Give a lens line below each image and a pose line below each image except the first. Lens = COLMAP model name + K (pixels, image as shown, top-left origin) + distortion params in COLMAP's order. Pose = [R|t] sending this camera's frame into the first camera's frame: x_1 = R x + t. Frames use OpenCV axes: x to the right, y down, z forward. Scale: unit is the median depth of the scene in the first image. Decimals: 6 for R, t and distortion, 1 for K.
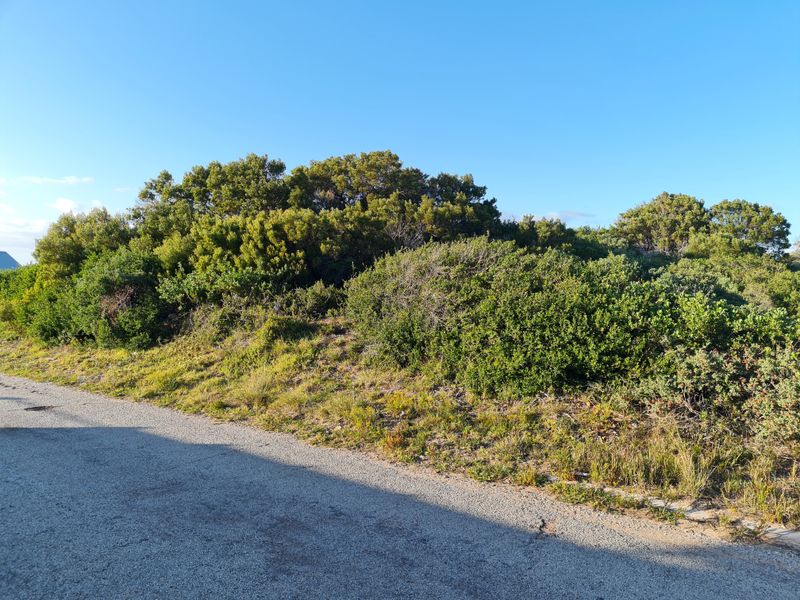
lens RADIAL K [[606.3, 0, 400.0], [0, 606.3, 300.0], [0, 0, 1]] dist [0.087284, -0.067361]
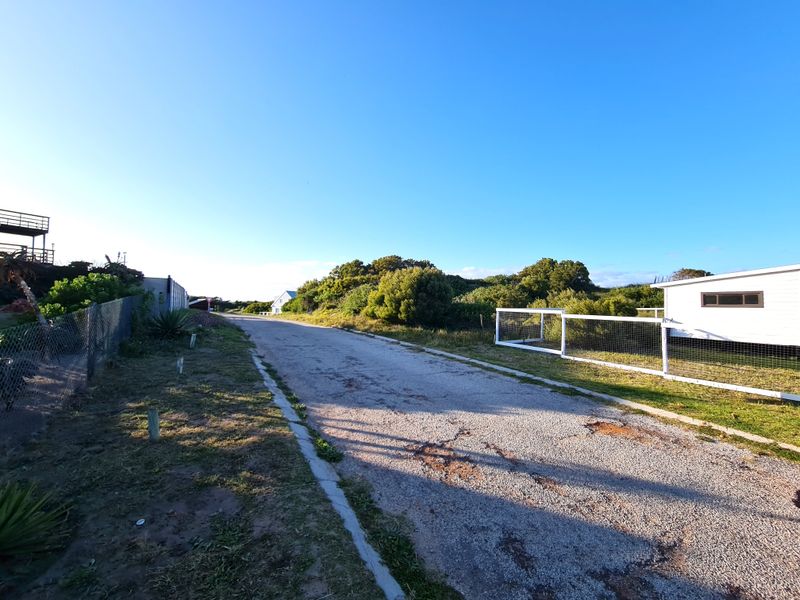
lens RADIAL K [[325.8, 0, 403.9], [0, 325.8, 298.7], [0, 0, 1]] dist [-0.000204, -0.000186]
pose [[0.928363, -0.019734, -0.371151, 0.969408], [-0.000097, 0.998577, -0.053336, 0.094847], [0.371675, 0.049551, 0.927039, -0.762840]]
